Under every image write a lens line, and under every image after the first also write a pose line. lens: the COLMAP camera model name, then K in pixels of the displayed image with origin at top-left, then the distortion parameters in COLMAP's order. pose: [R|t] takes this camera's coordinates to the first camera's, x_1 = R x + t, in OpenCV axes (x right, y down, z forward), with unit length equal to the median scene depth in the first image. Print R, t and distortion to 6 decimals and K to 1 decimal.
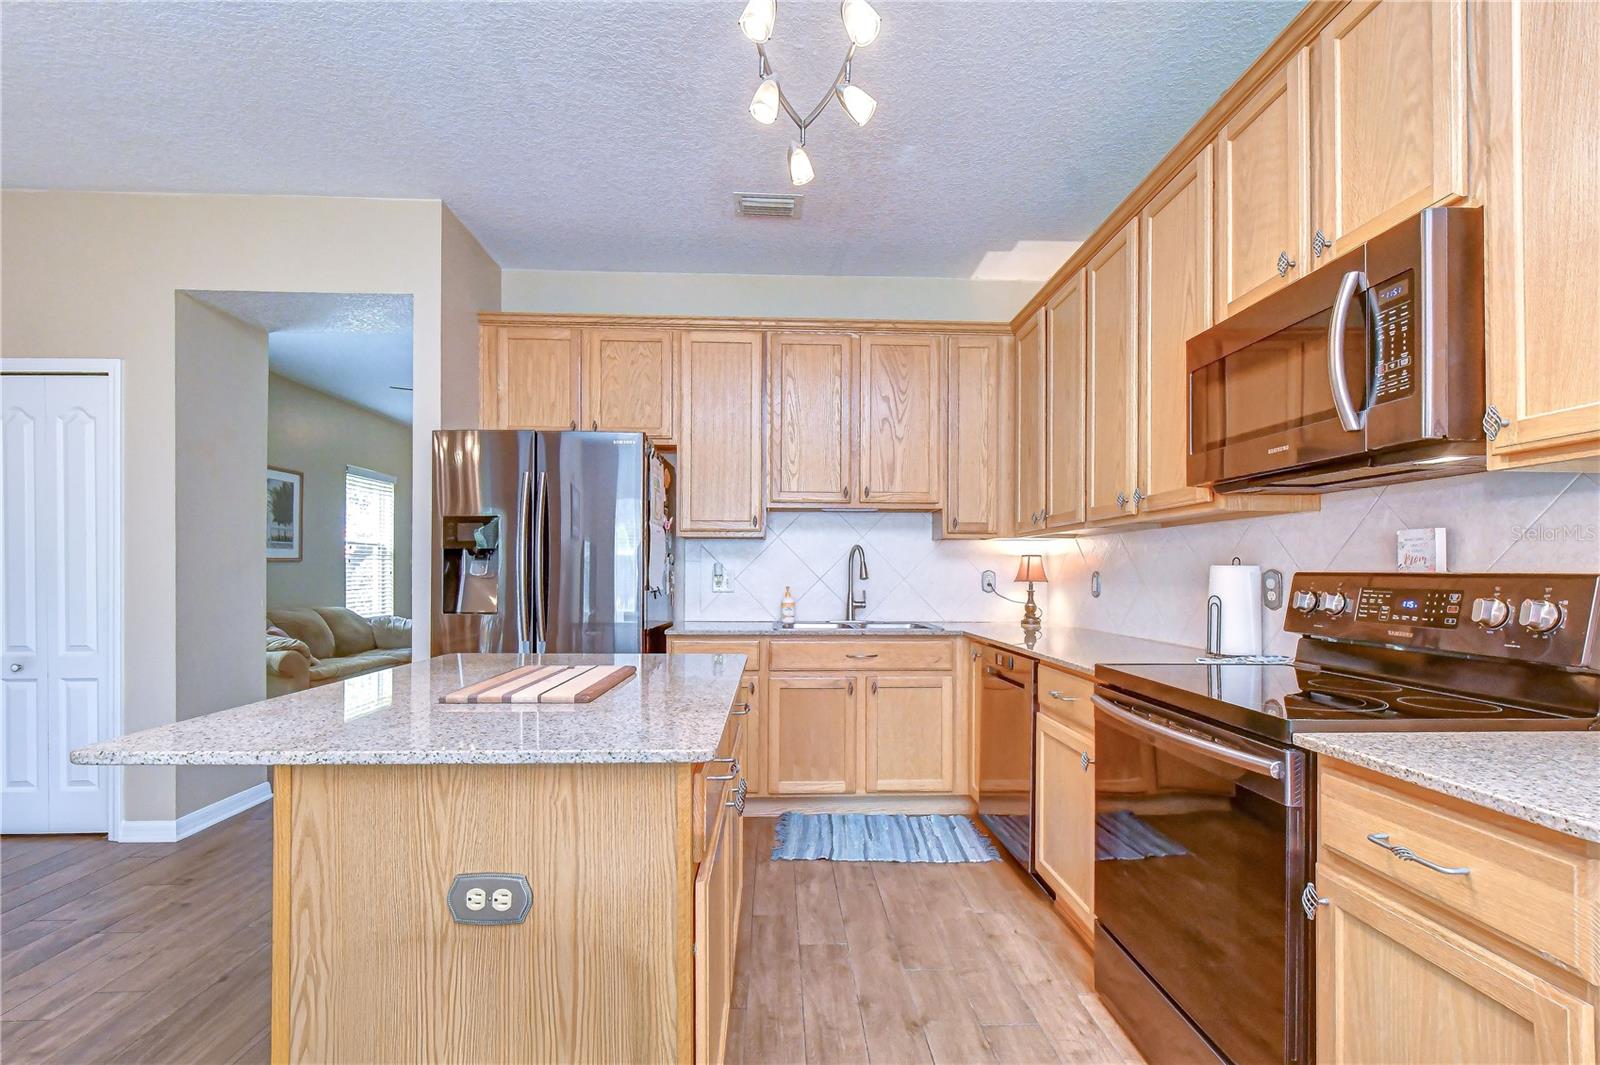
lens RADIAL K [[726.9, 0, 804.9], [0, 726.9, 571.8], [0, 0, 1]] dist [0.005302, -0.004363]
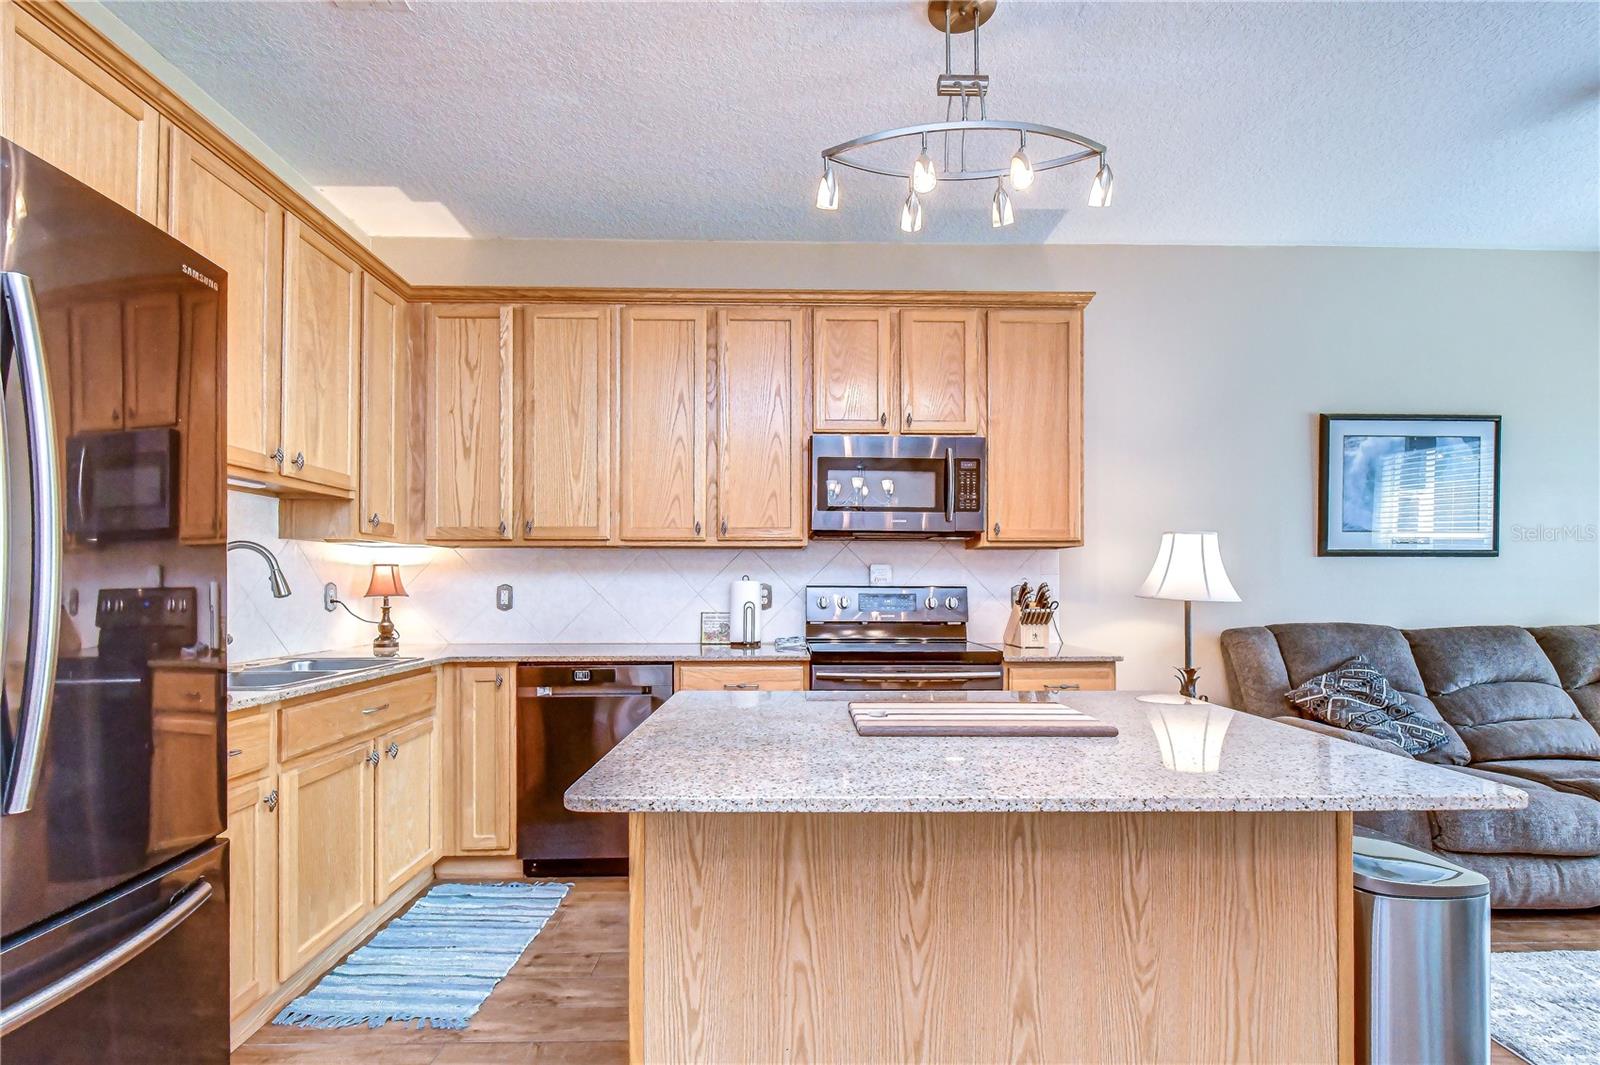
lens RADIAL K [[747.3, 0, 787.7], [0, 747.3, 576.0], [0, 0, 1]] dist [0.009168, -0.005465]
pose [[0.014626, 0.007978, 0.999861, -0.661211], [-0.001628, 0.999967, -0.007955, -0.004445], [-0.999892, -0.001512, 0.014639, 0.648609]]
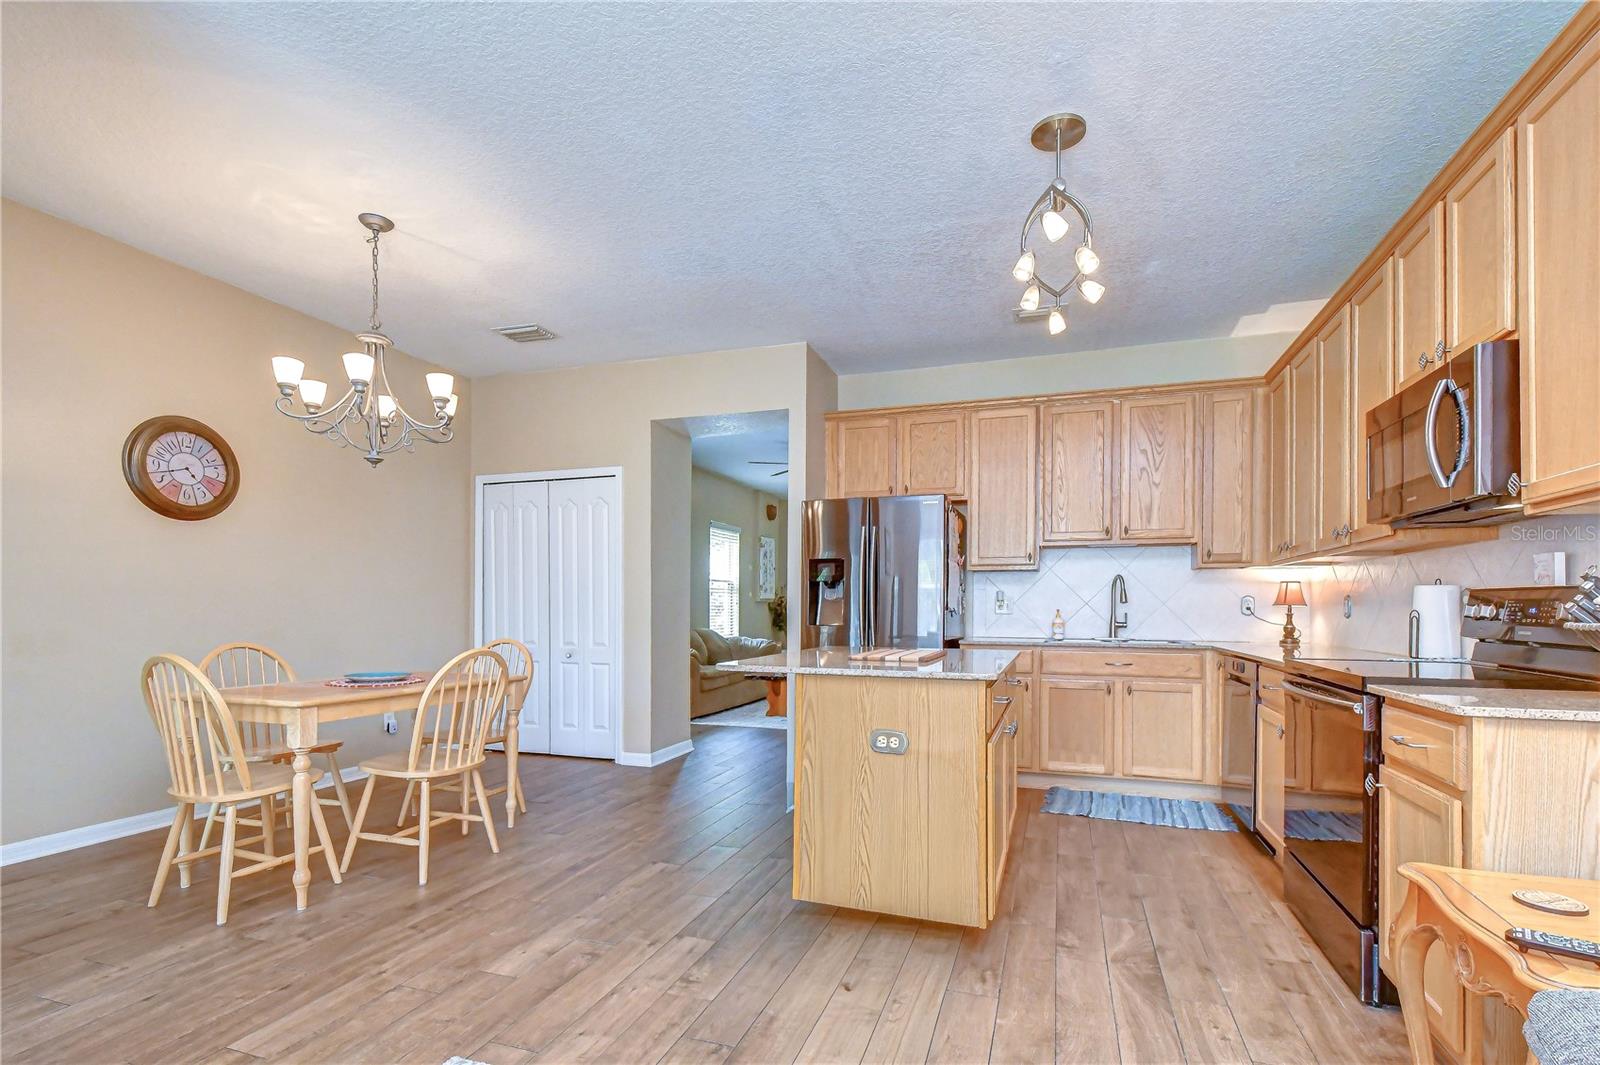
lens RADIAL K [[726.9, 0, 818.6], [0, 726.9, 608.2], [0, 0, 1]] dist [0.005302, -0.004363]
pose [[0.934656, 0.001492, -0.355551, 0.043174], [-0.001020, 0.999998, 0.001514, 0.020308], [0.355552, -0.001053, 0.934656, -0.354739]]
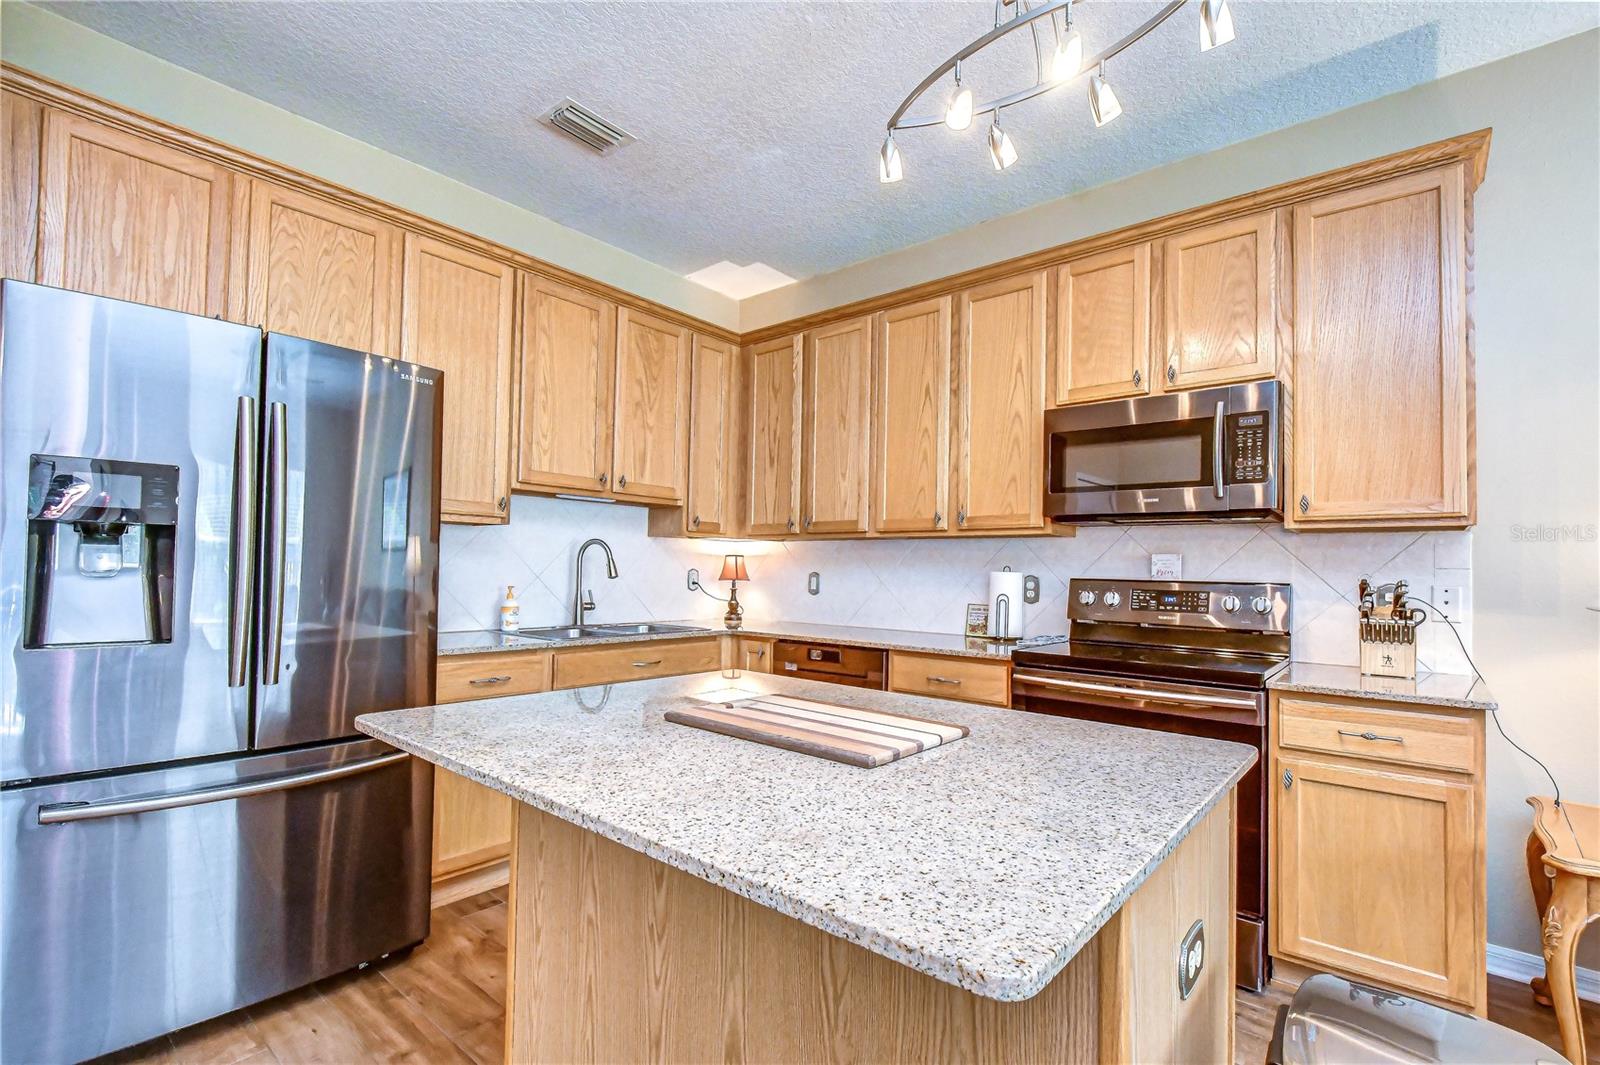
lens RADIAL K [[726.9, 0, 810.6], [0, 726.9, 554.1], [0, 0, 1]] dist [0.005302, -0.004363]
pose [[0.670668, 0.026350, 0.741289, -0.489099], [-0.016780, 0.999652, -0.020353, -0.005916], [-0.741568, 0.001212, 0.670877, 0.256593]]
